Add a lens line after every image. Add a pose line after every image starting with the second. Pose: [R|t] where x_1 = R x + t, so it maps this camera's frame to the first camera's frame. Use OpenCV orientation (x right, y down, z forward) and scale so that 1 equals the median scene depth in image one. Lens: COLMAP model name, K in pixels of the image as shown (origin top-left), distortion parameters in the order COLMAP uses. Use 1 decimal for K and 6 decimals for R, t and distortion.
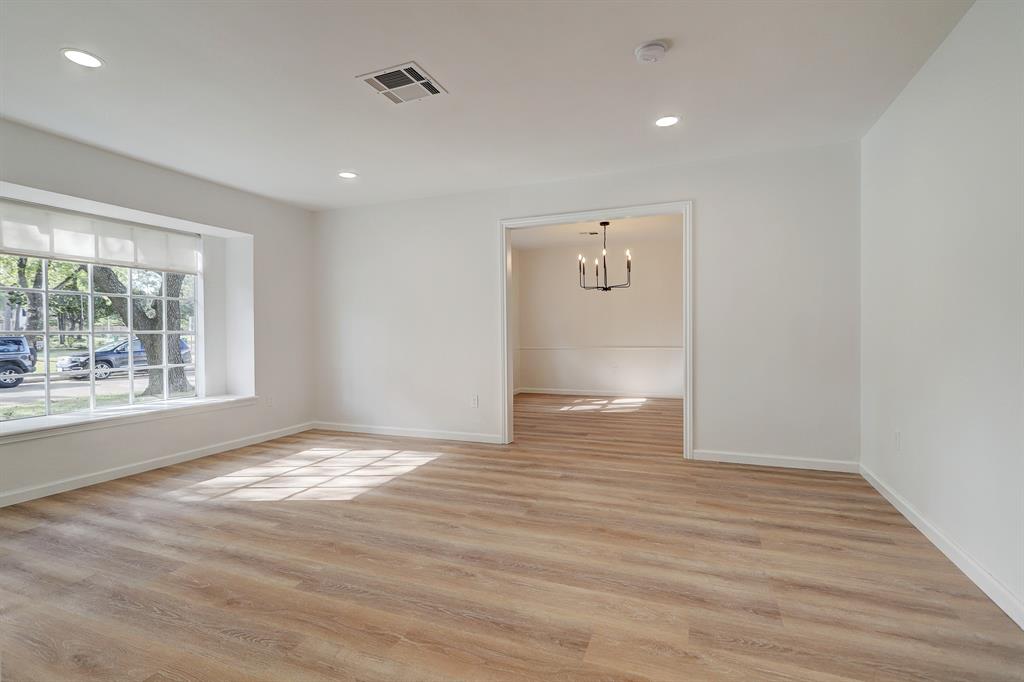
lens RADIAL K [[485.5, 0, 510.2], [0, 485.5, 334.2], [0, 0, 1]] dist [-0.000245, -0.000228]
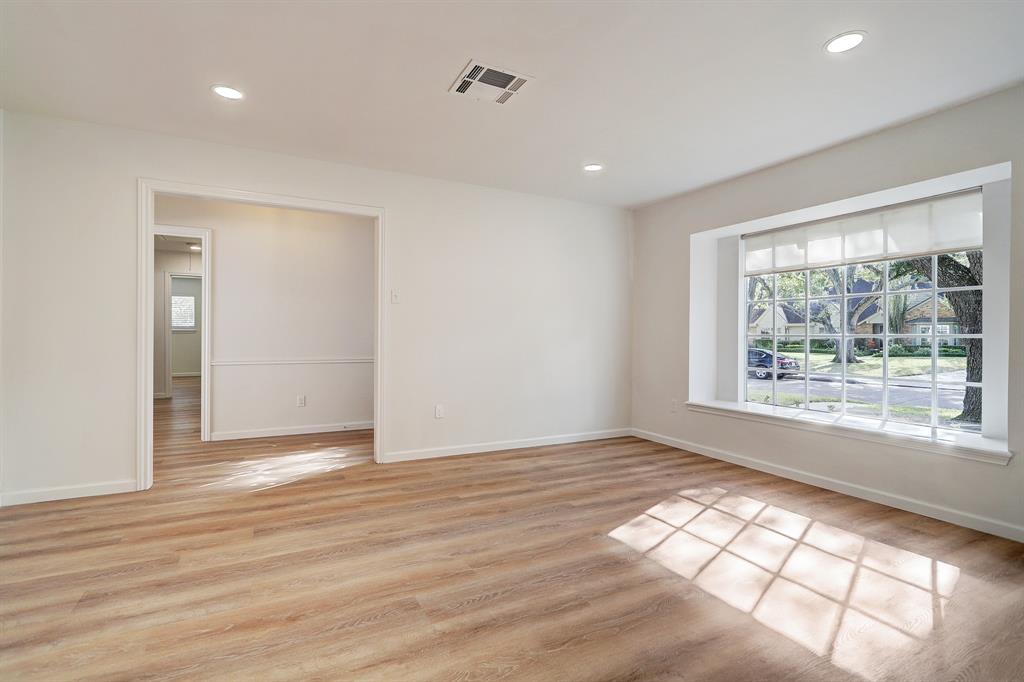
lens RADIAL K [[485.5, 0, 510.2], [0, 485.5, 334.2], [0, 0, 1]] dist [-0.000245, -0.000228]
pose [[-0.655444, 0.002155, -0.755241, 0.551828], [-0.003512, 0.999976, 0.005900, -0.025644], [0.755235, 0.006520, -0.655421, 1.817884]]
